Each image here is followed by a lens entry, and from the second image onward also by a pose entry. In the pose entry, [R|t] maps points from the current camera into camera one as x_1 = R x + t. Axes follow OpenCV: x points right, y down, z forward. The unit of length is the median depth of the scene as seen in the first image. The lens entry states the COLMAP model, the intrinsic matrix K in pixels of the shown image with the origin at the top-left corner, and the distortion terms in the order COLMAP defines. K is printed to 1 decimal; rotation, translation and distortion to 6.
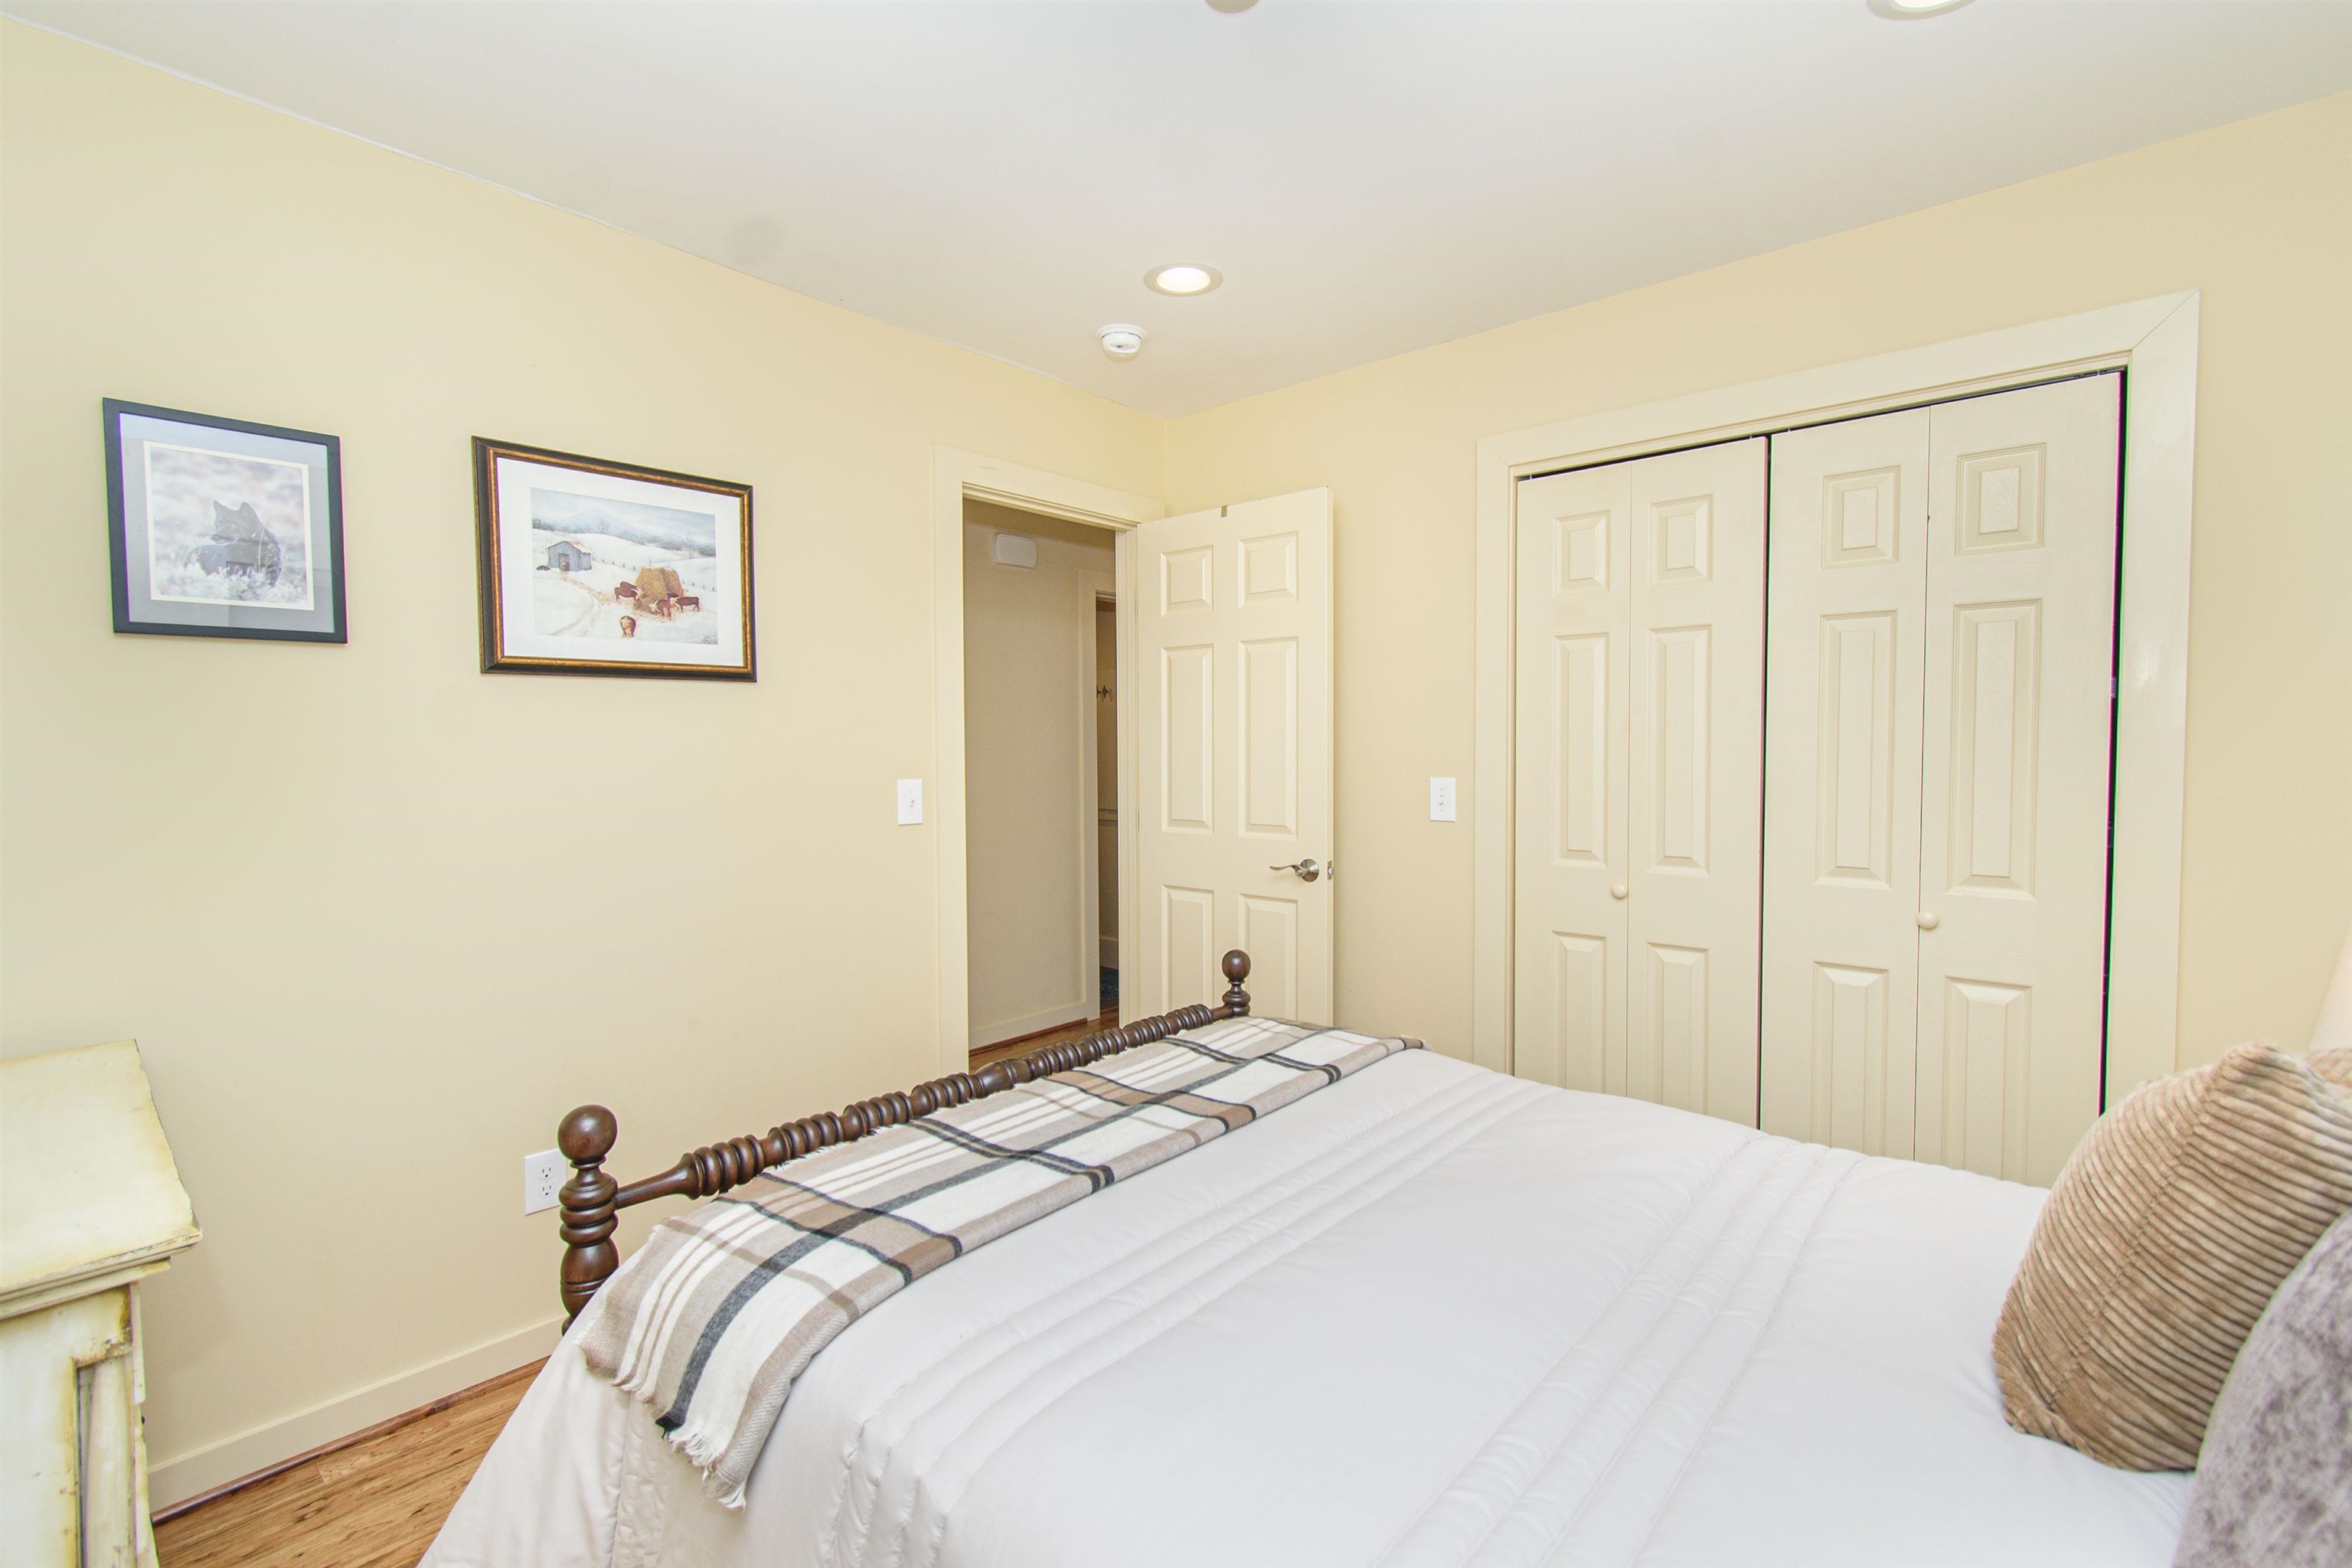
lens RADIAL K [[1042.4, 0, 1175.8], [0, 1042.4, 774.1], [0, 0, 1]] dist [-0.002817, -0.000982]
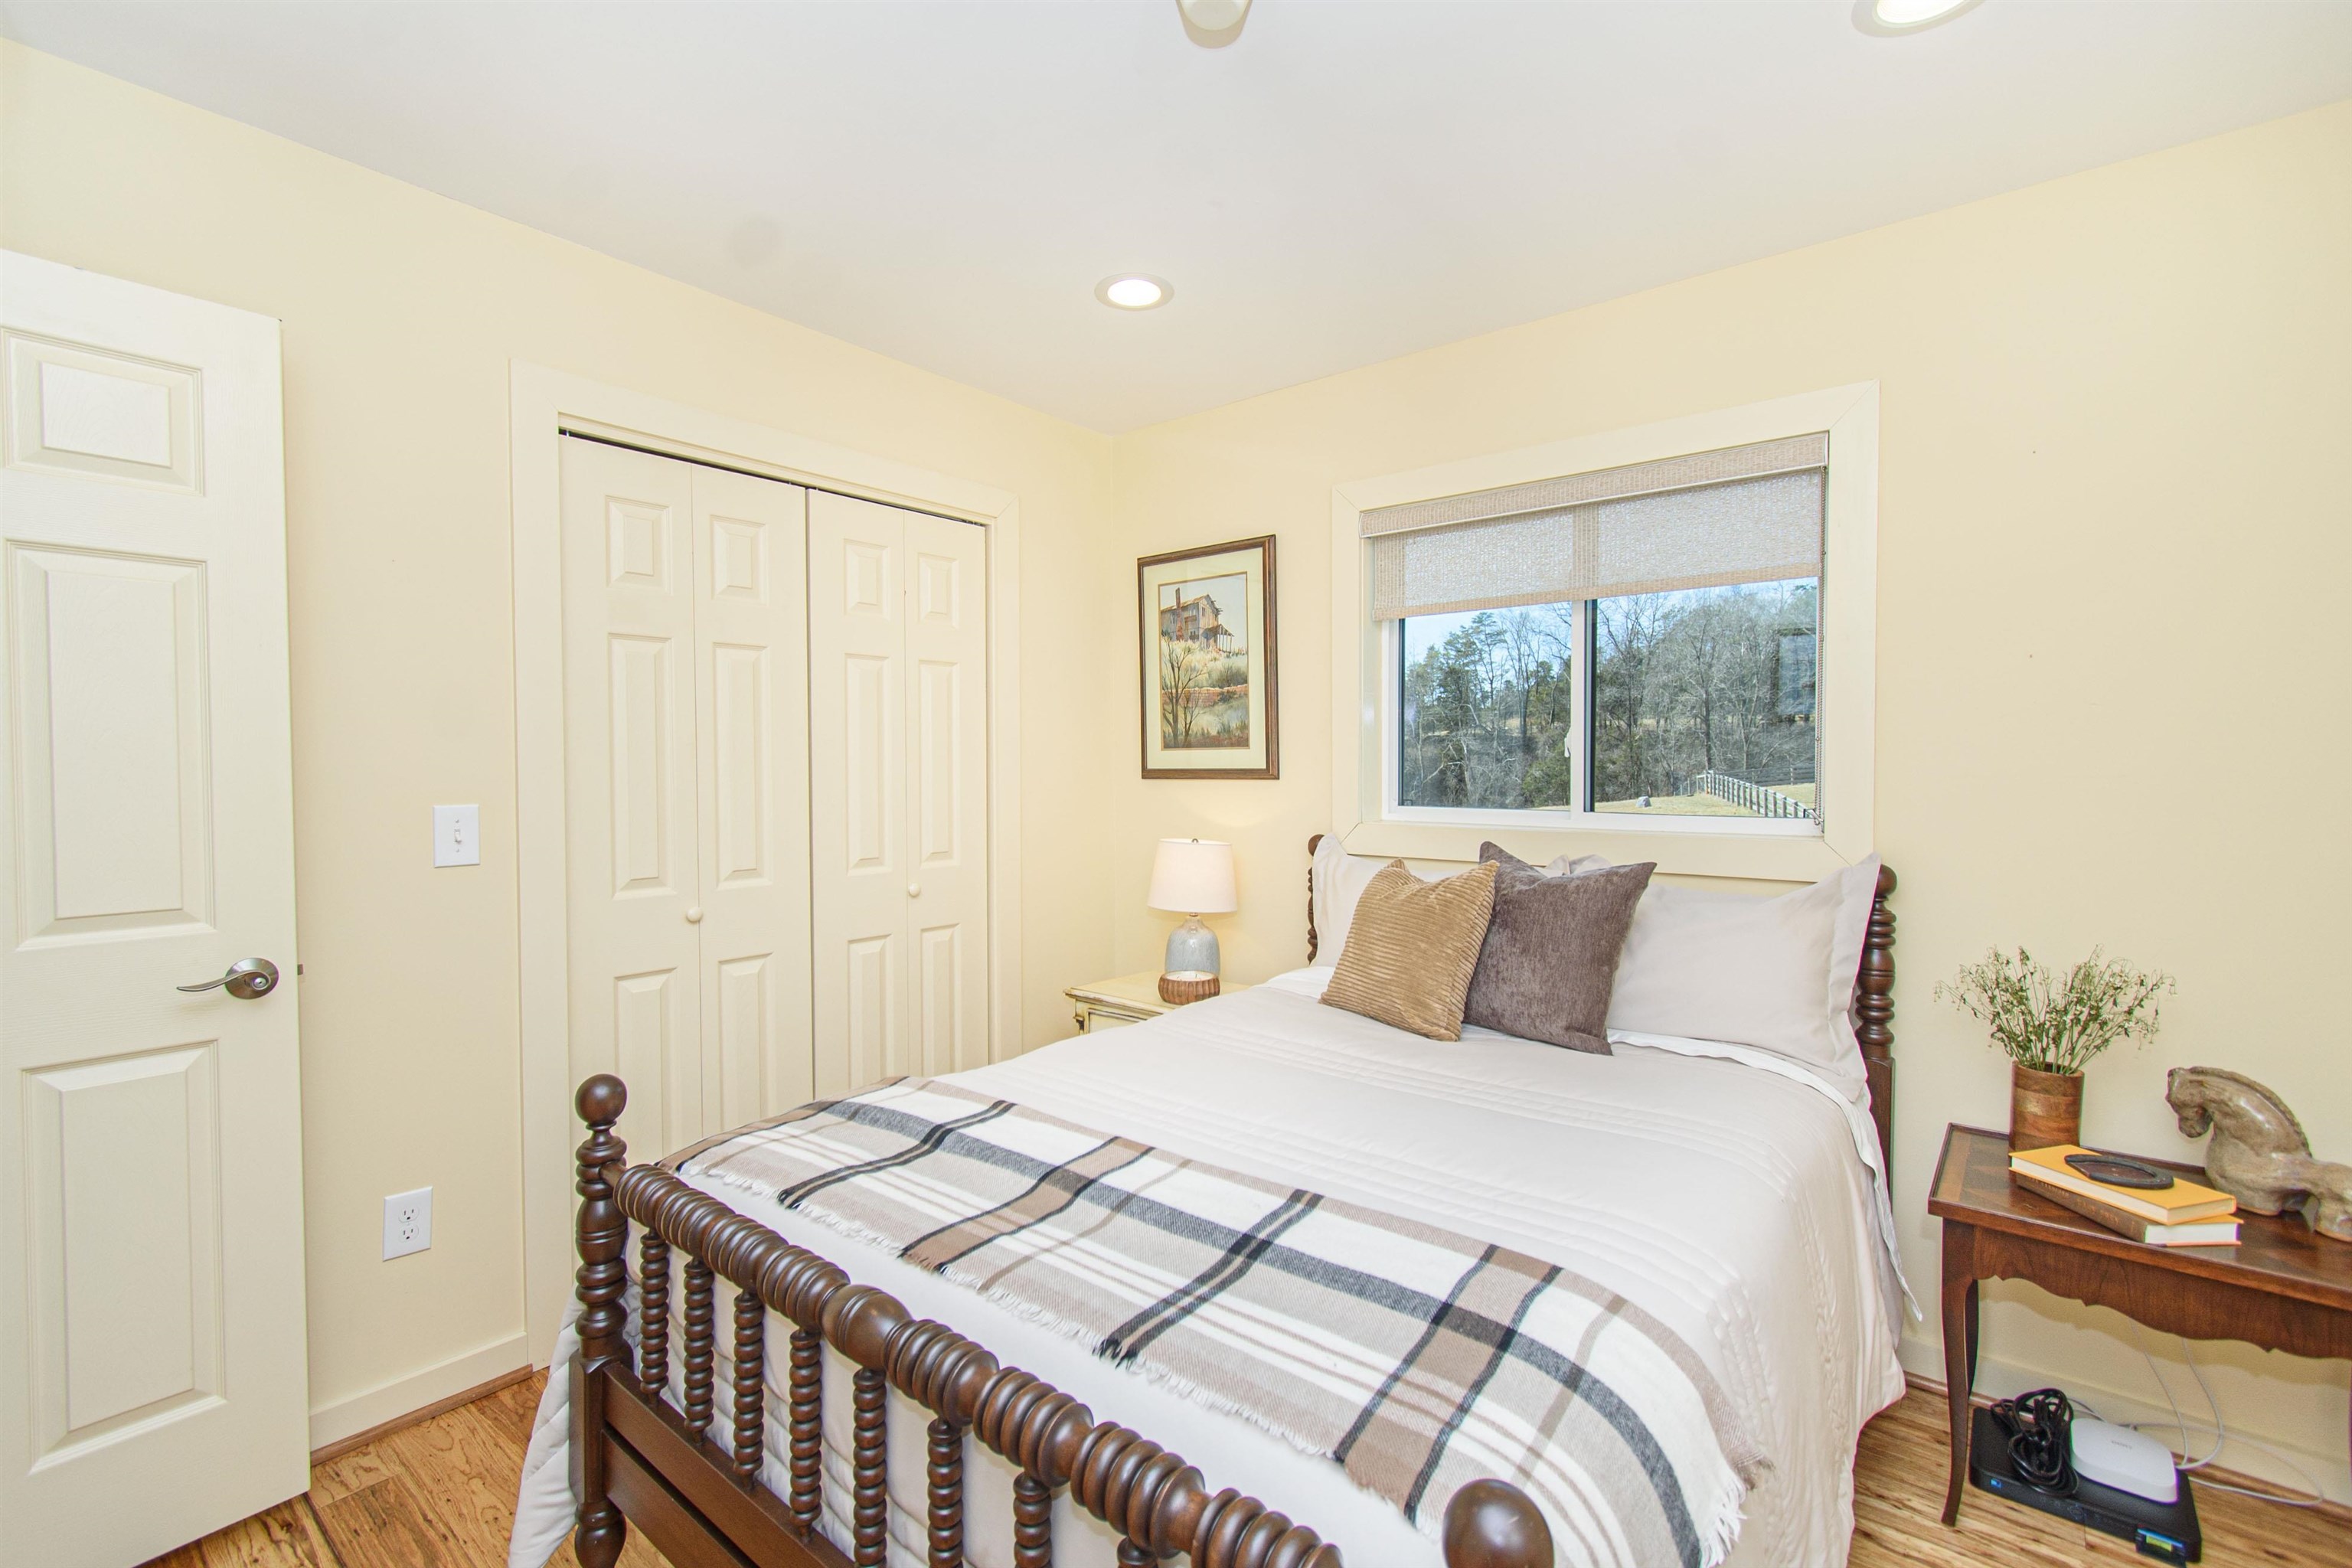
lens RADIAL K [[1042.4, 0, 1175.8], [0, 1042.4, 774.1], [0, 0, 1]] dist [-0.002817, -0.000982]
pose [[-0.041991, -0.008467, 0.999082, -0.721086], [0.030097, 0.999500, 0.009736, -0.015144], [-0.998665, 0.030478, -0.041715, 0.804692]]
